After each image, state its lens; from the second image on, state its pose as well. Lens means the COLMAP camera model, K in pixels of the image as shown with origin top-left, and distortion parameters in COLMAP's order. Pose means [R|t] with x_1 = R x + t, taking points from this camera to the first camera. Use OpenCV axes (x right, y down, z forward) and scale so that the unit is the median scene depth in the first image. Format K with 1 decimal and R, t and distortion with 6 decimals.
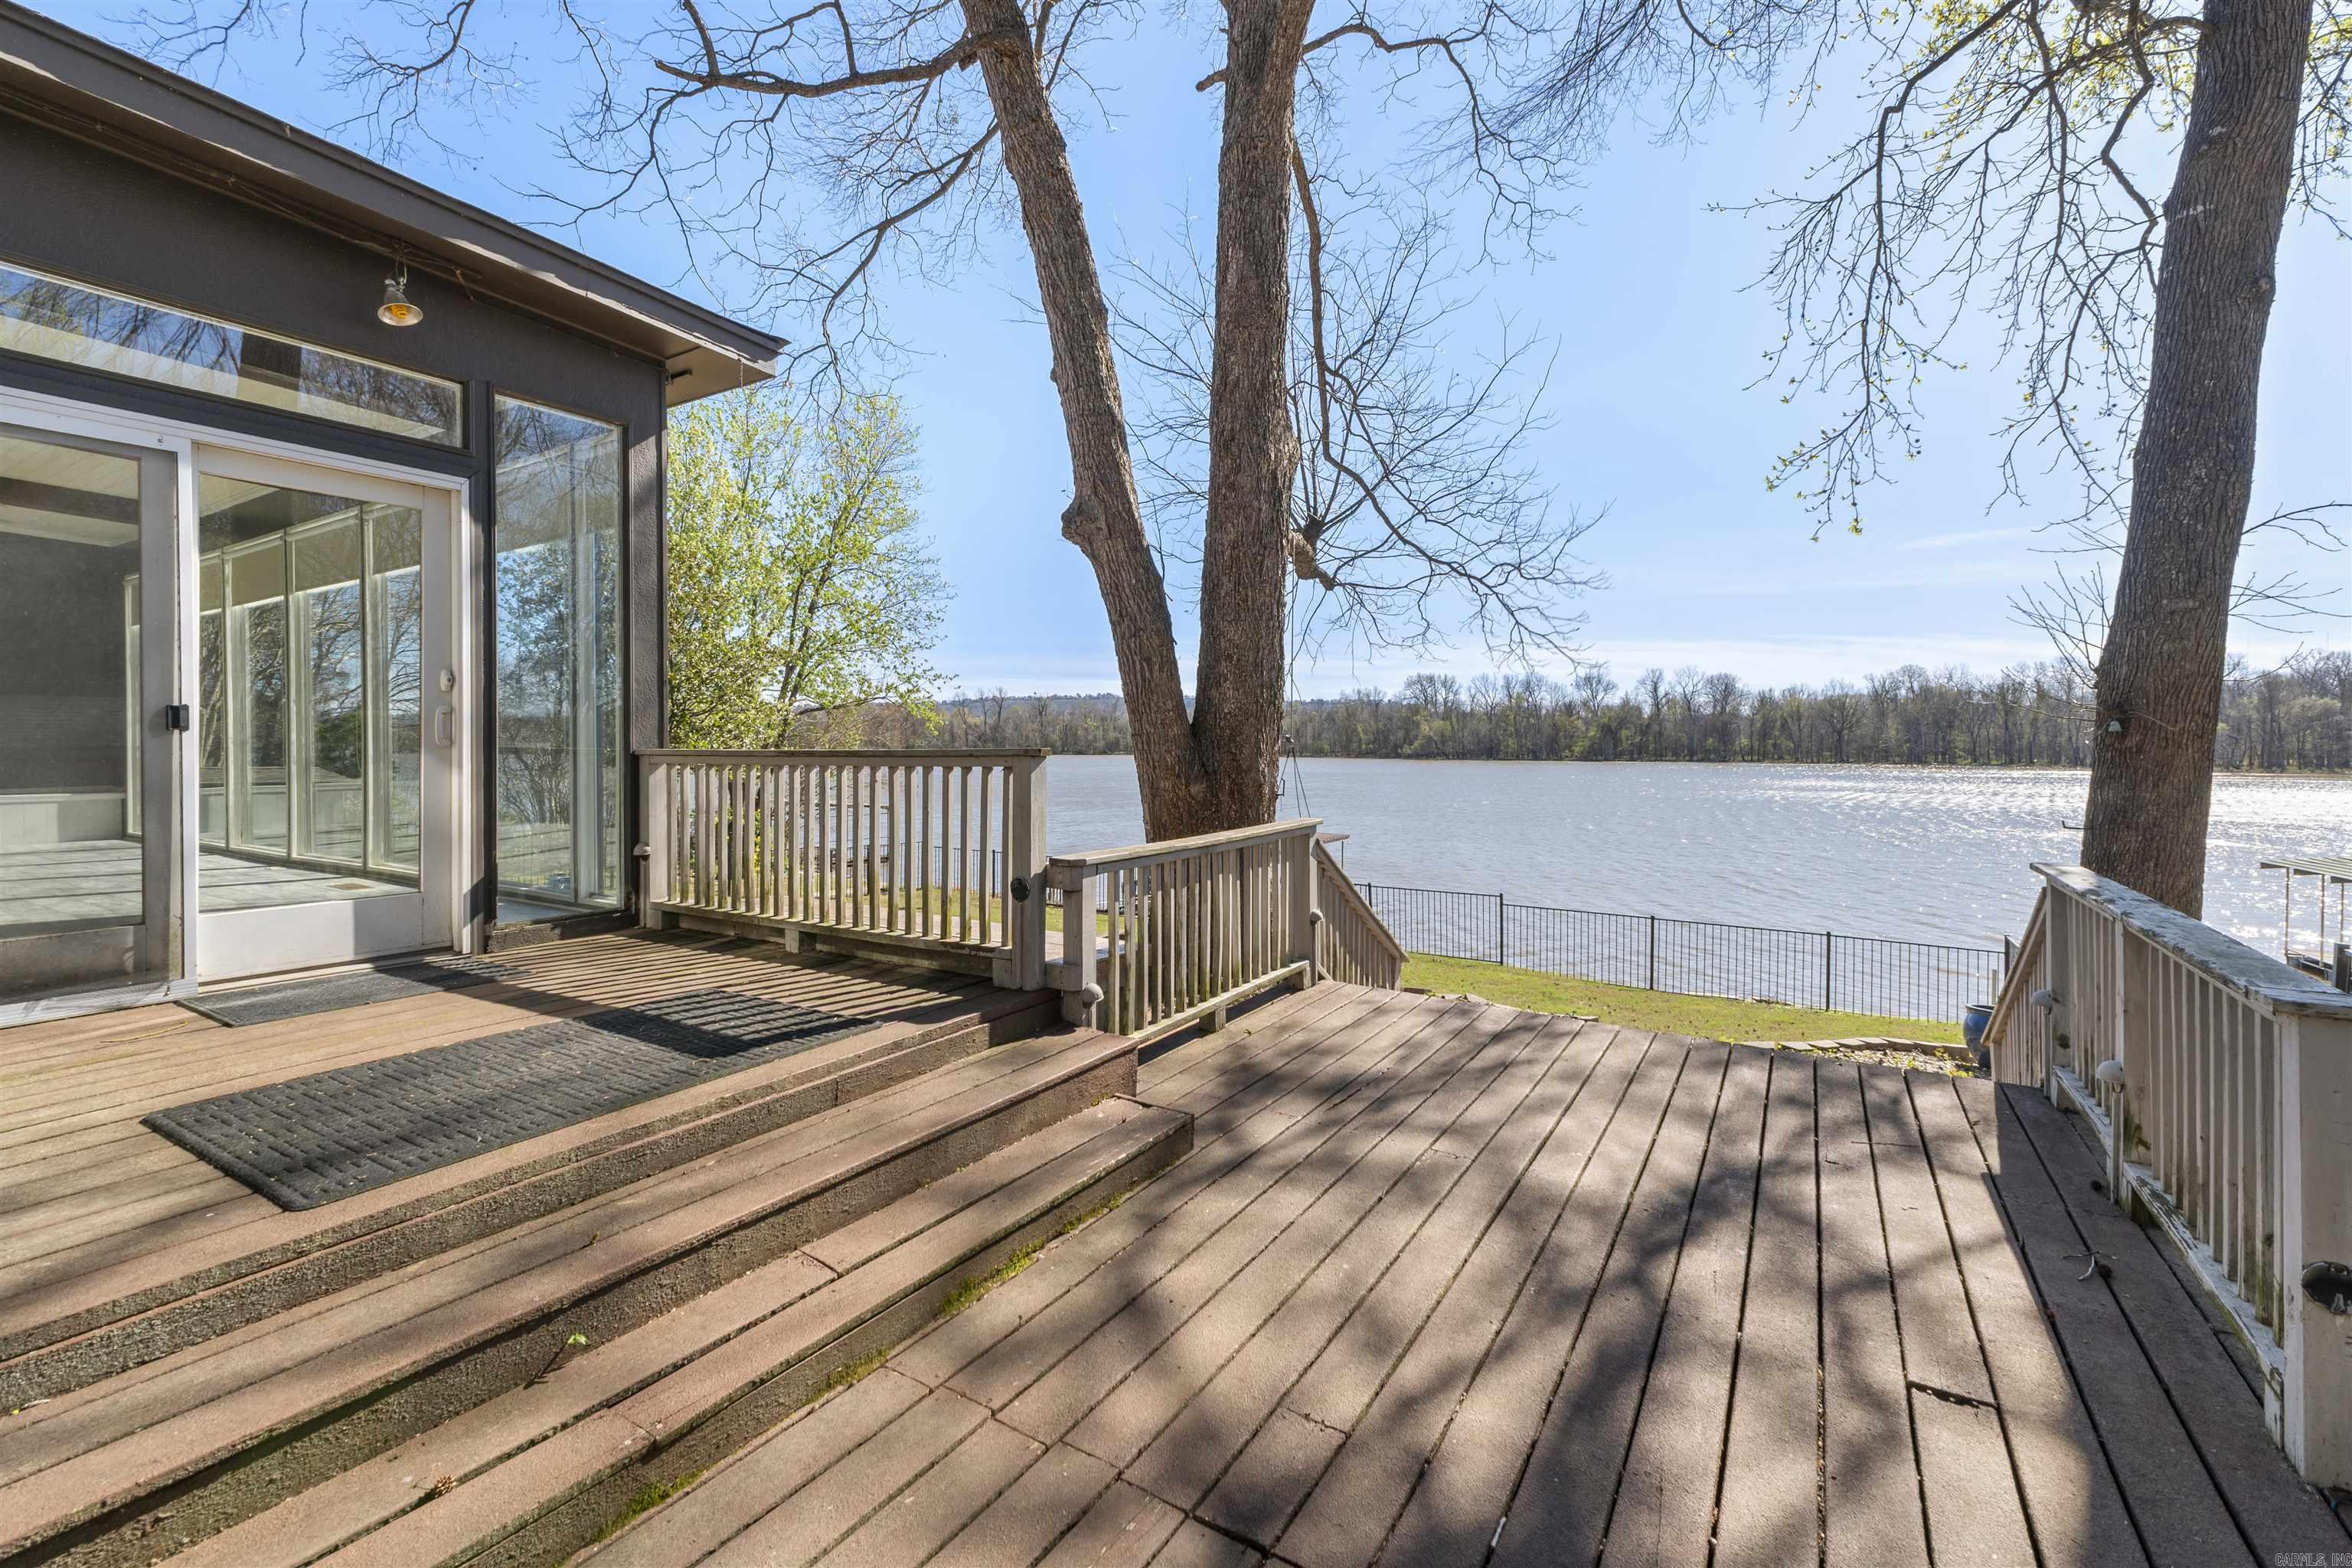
lens RADIAL K [[989.3, 0, 1174.7], [0, 989.3, 763.6], [0, 0, 1]] dist [0.004274, -0.000181]
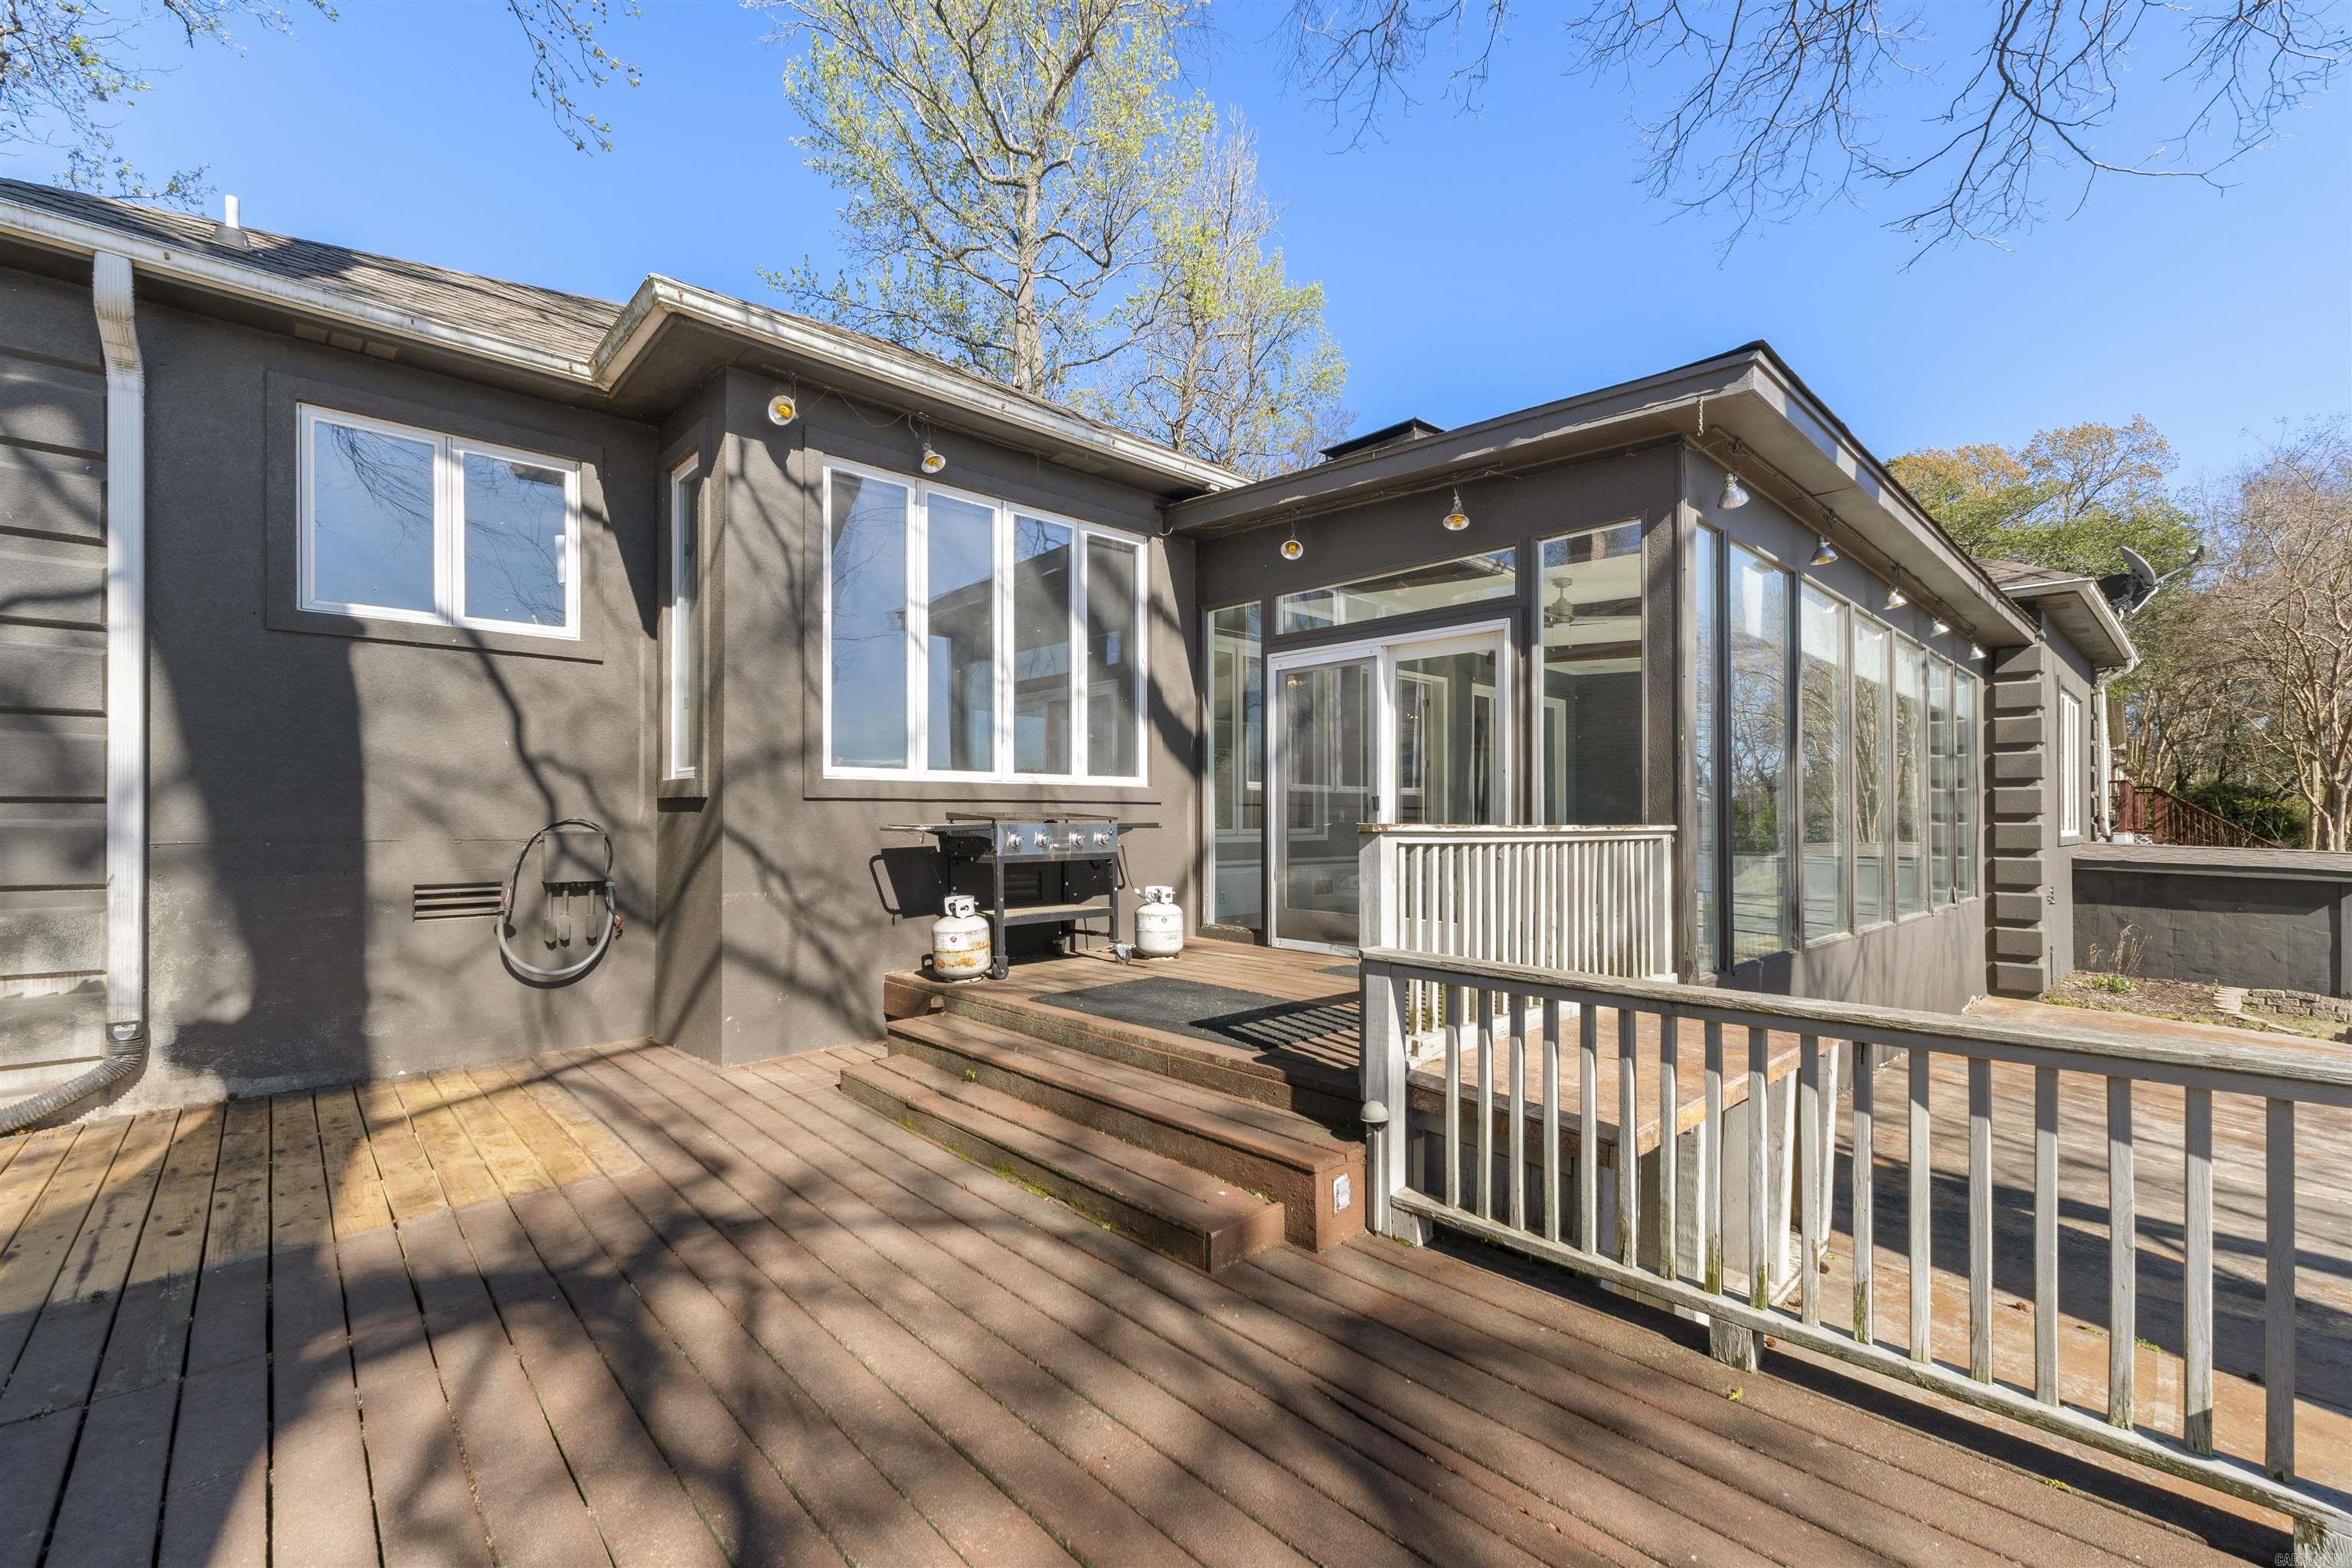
lens RADIAL K [[989.3, 0, 1179.8], [0, 989.3, 803.4], [0, 0, 1]] dist [0.004274, -0.000181]
pose [[-0.257338, -0.008930, -0.966280, 1.161416], [-0.008891, 0.999937, -0.006873, -0.038664], [0.966280, 0.006822, -0.257401, 1.558569]]
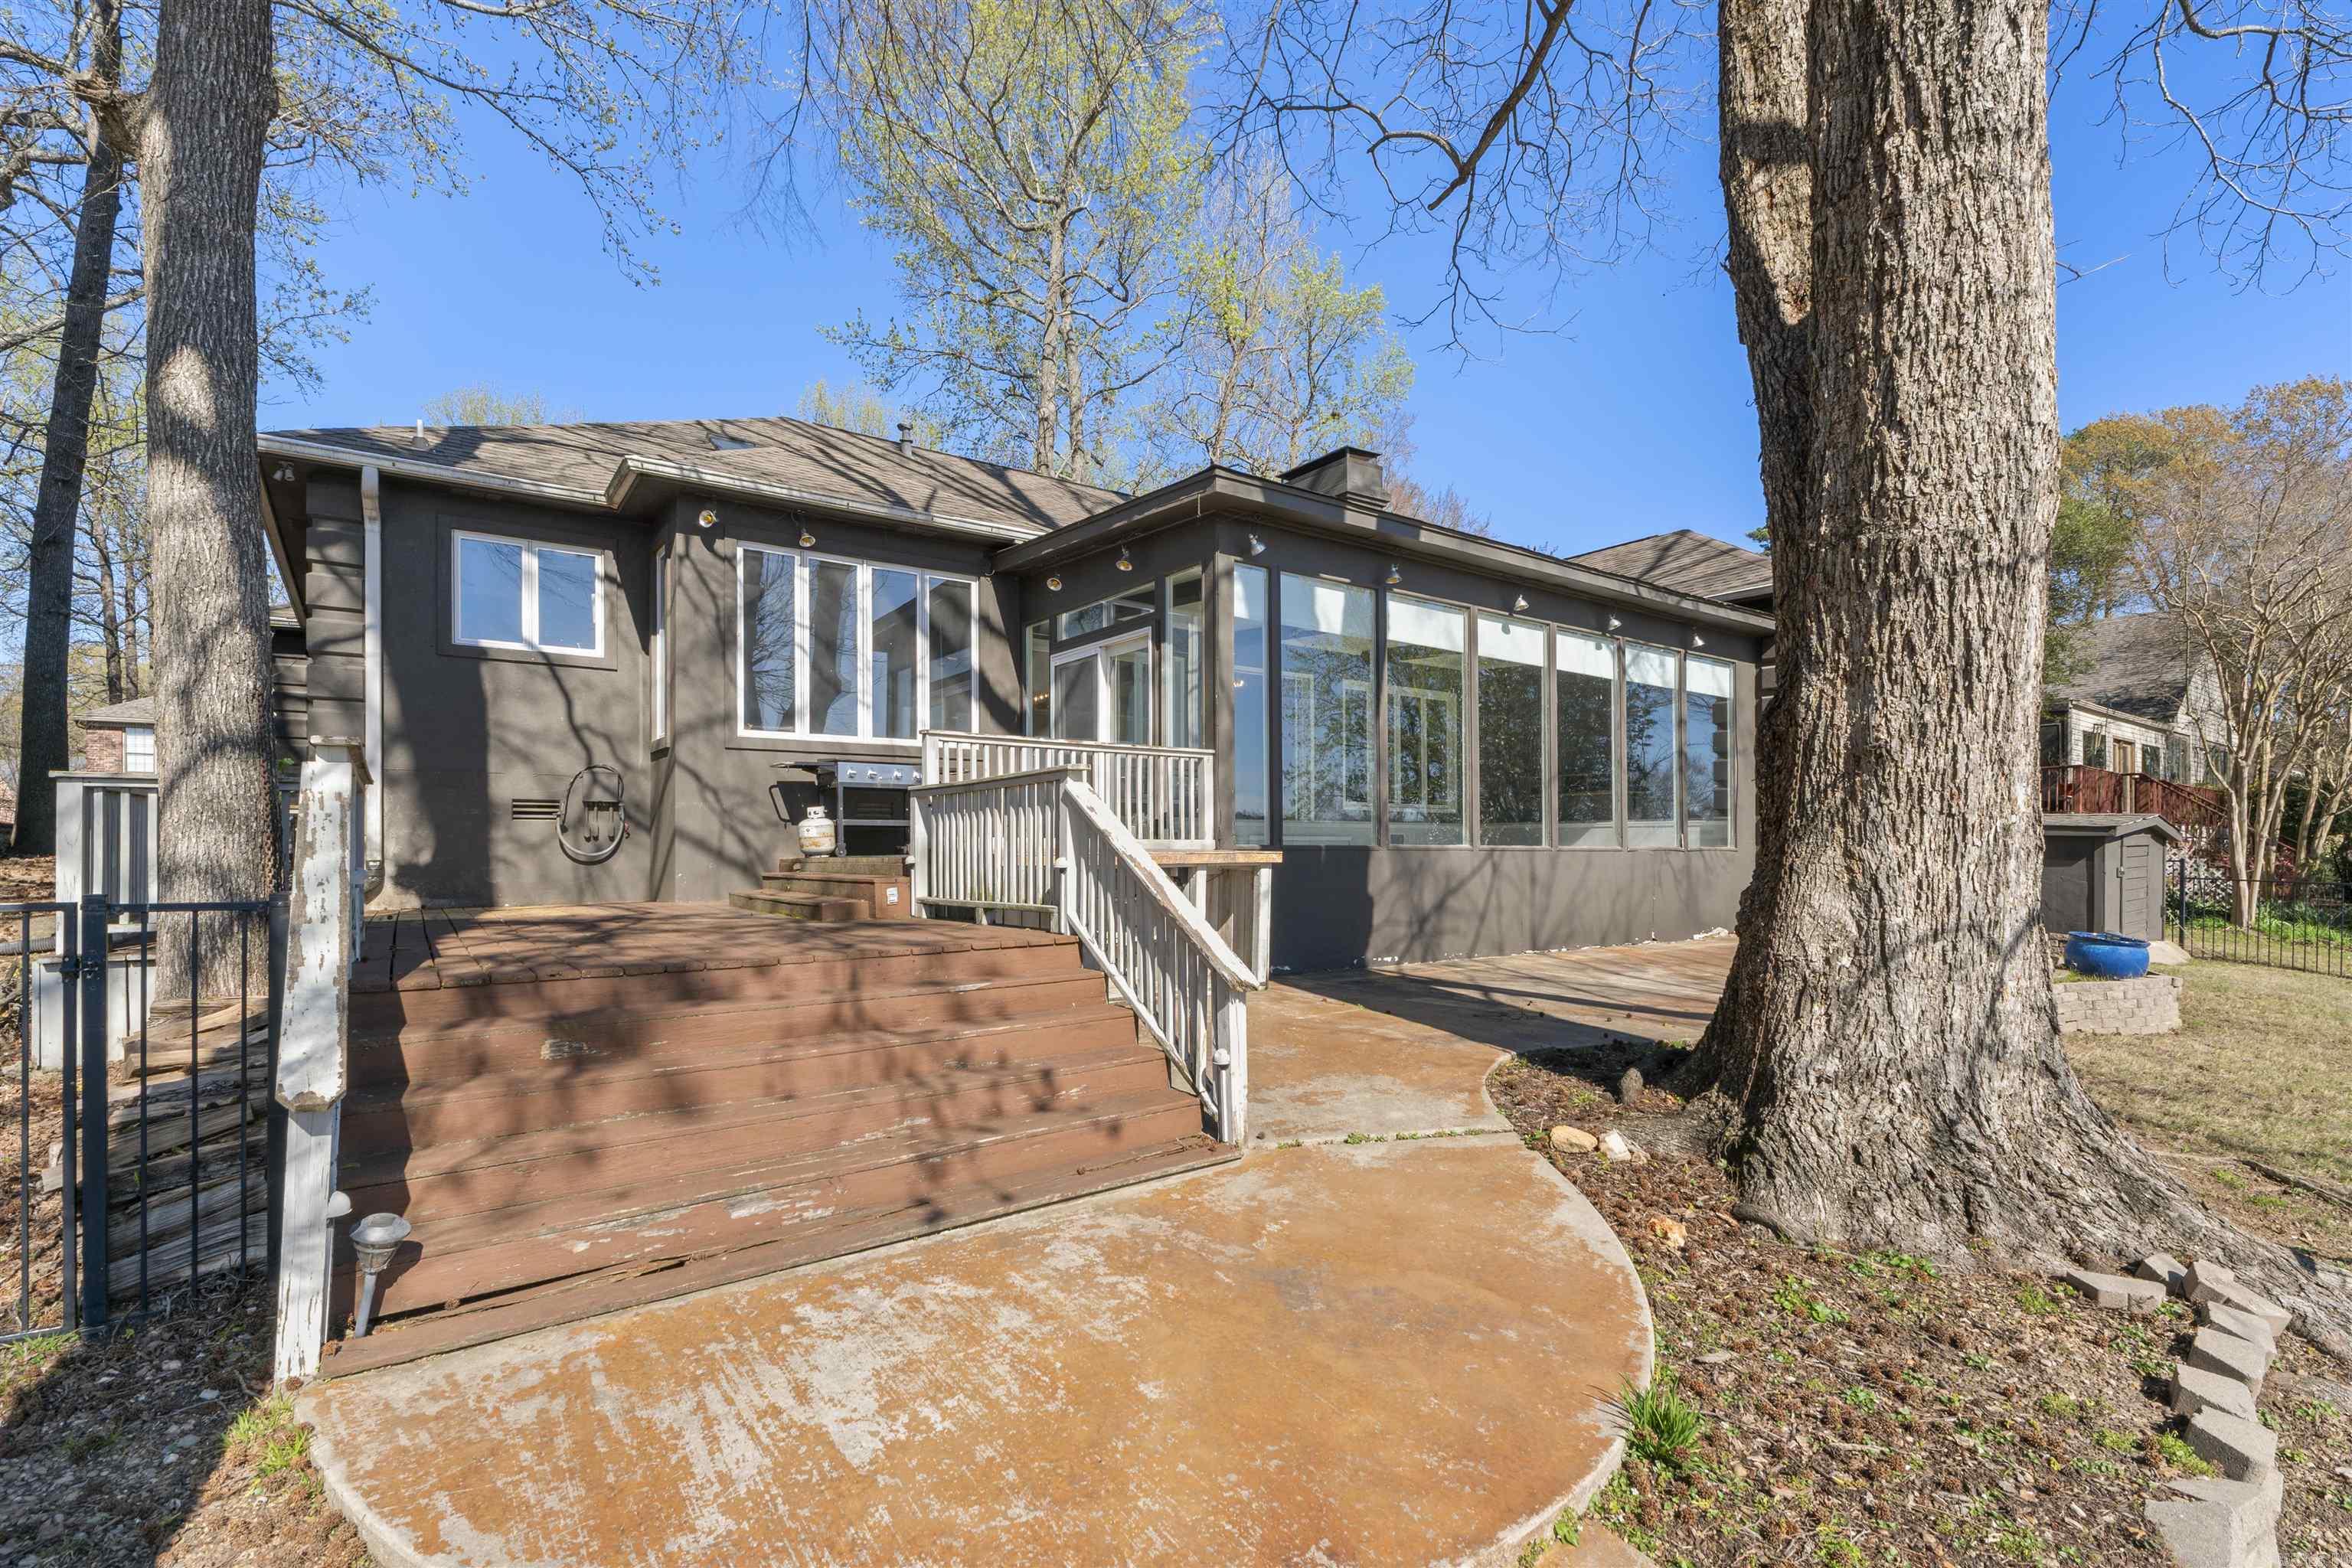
lens RADIAL K [[1071.2, 0, 1175.5], [0, 1071.2, 836.0], [0, 0, 1]] dist [-0.004763, 0.000817]
pose [[-0.372323, -0.003027, -0.928098, 2.310923], [-0.003292, 0.999993, -0.001942, 0.273598], [0.928097, 0.002332, -0.372330, 3.202278]]
